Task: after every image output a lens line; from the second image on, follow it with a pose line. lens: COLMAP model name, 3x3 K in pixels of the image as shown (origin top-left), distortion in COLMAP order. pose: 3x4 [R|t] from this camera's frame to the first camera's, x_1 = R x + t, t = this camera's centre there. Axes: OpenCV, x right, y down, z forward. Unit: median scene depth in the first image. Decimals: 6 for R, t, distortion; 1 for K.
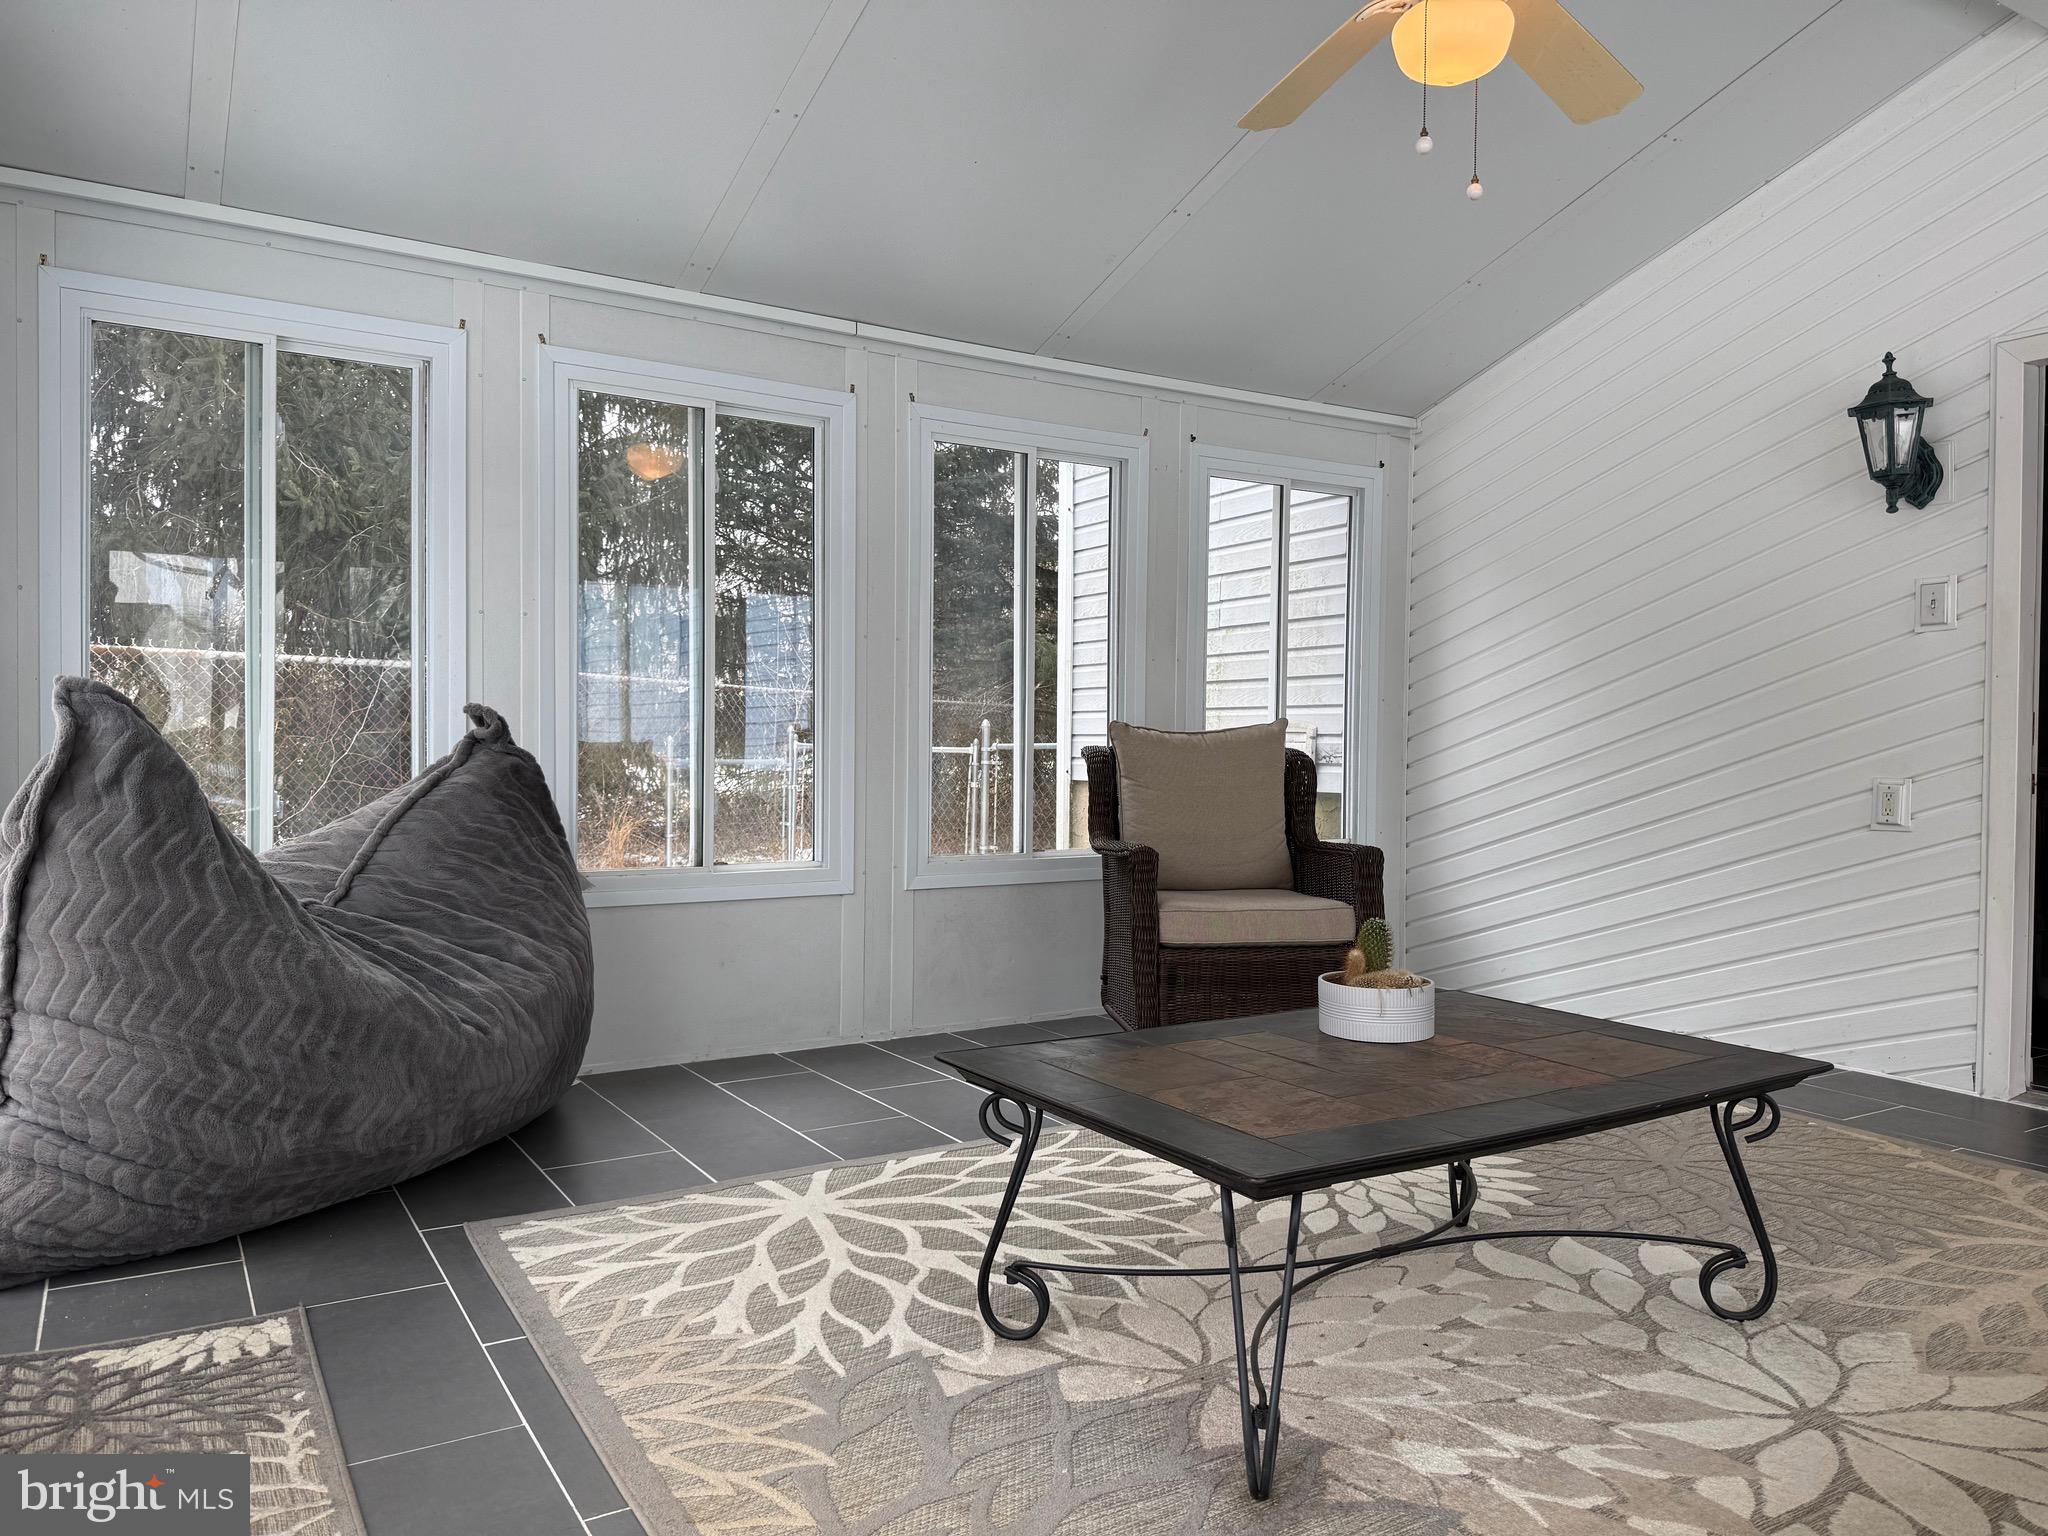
lens RADIAL K [[1430.3, 0, 1032.9], [0, 1430.3, 774.7], [0, 0, 1]] dist [0.146978, -0.298982]
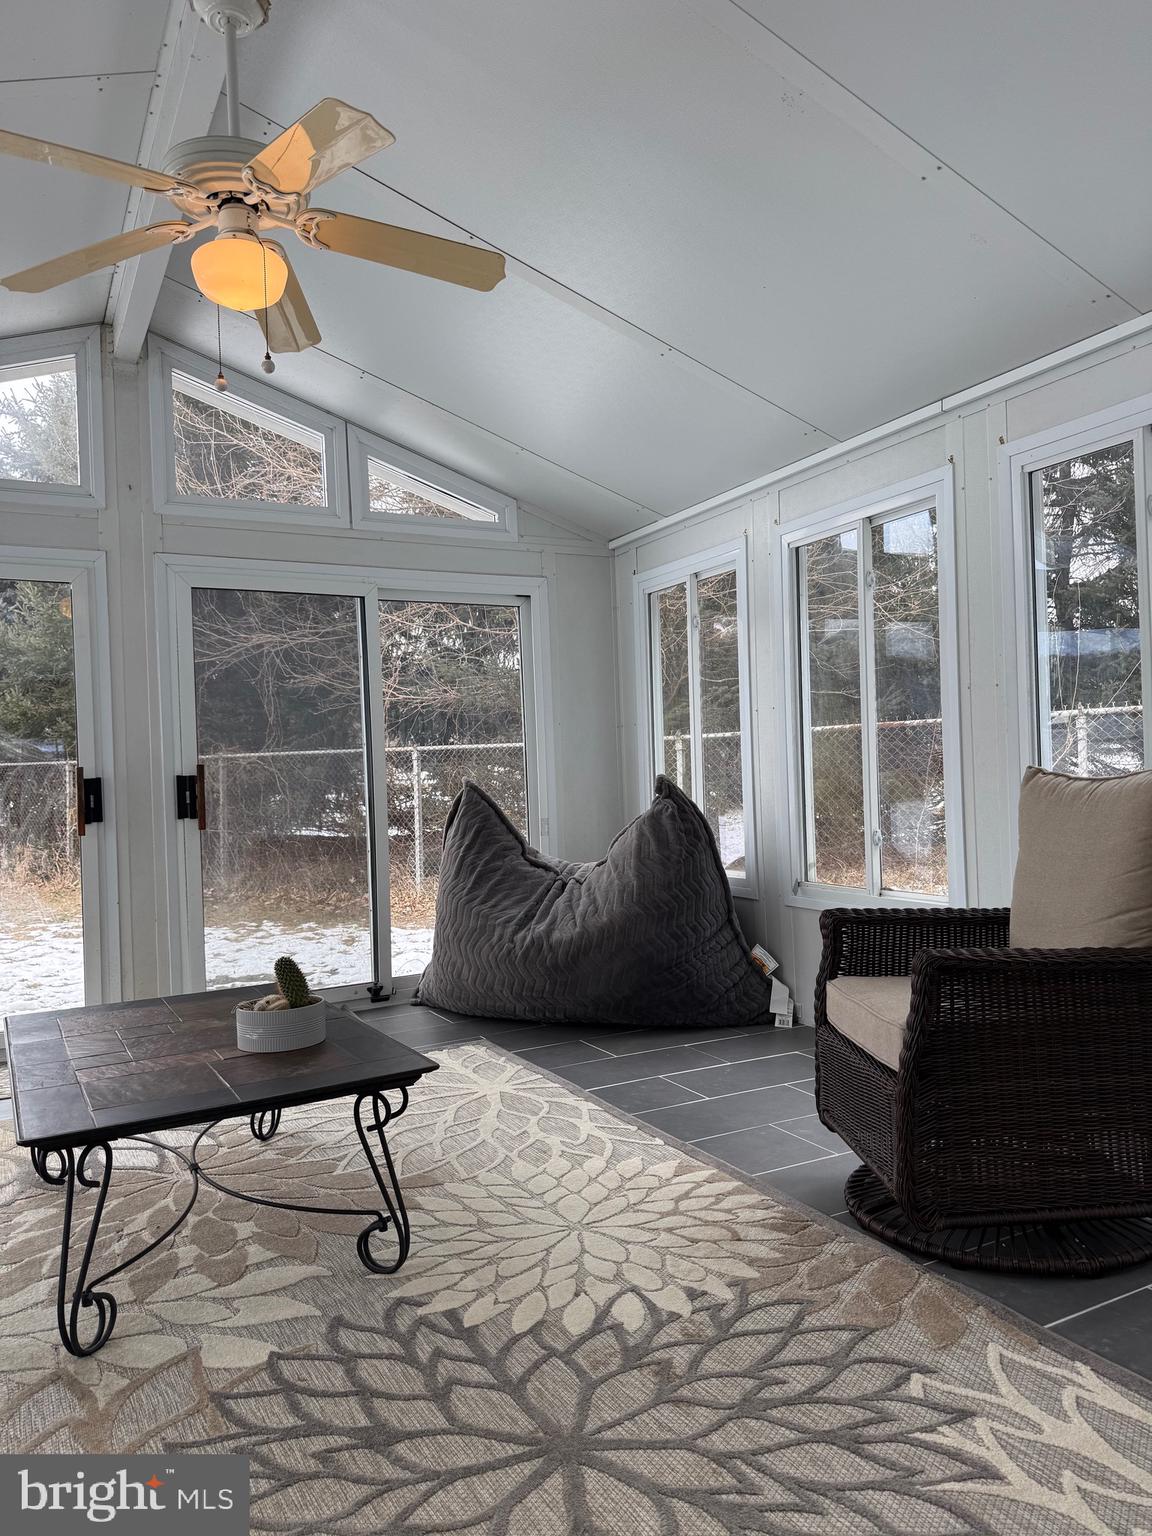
lens RADIAL K [[1072.7, 0, 568.5], [0, 1072.7, 771.9], [0, 0, 1]] dist [0.146978, -0.298982]
pose [[-0.078501, -0.008230, -0.996880, 0.998623], [0.015398, 0.999837, -0.009467, -0.045960], [0.996795, -0.016093, -0.078361, 1.104413]]
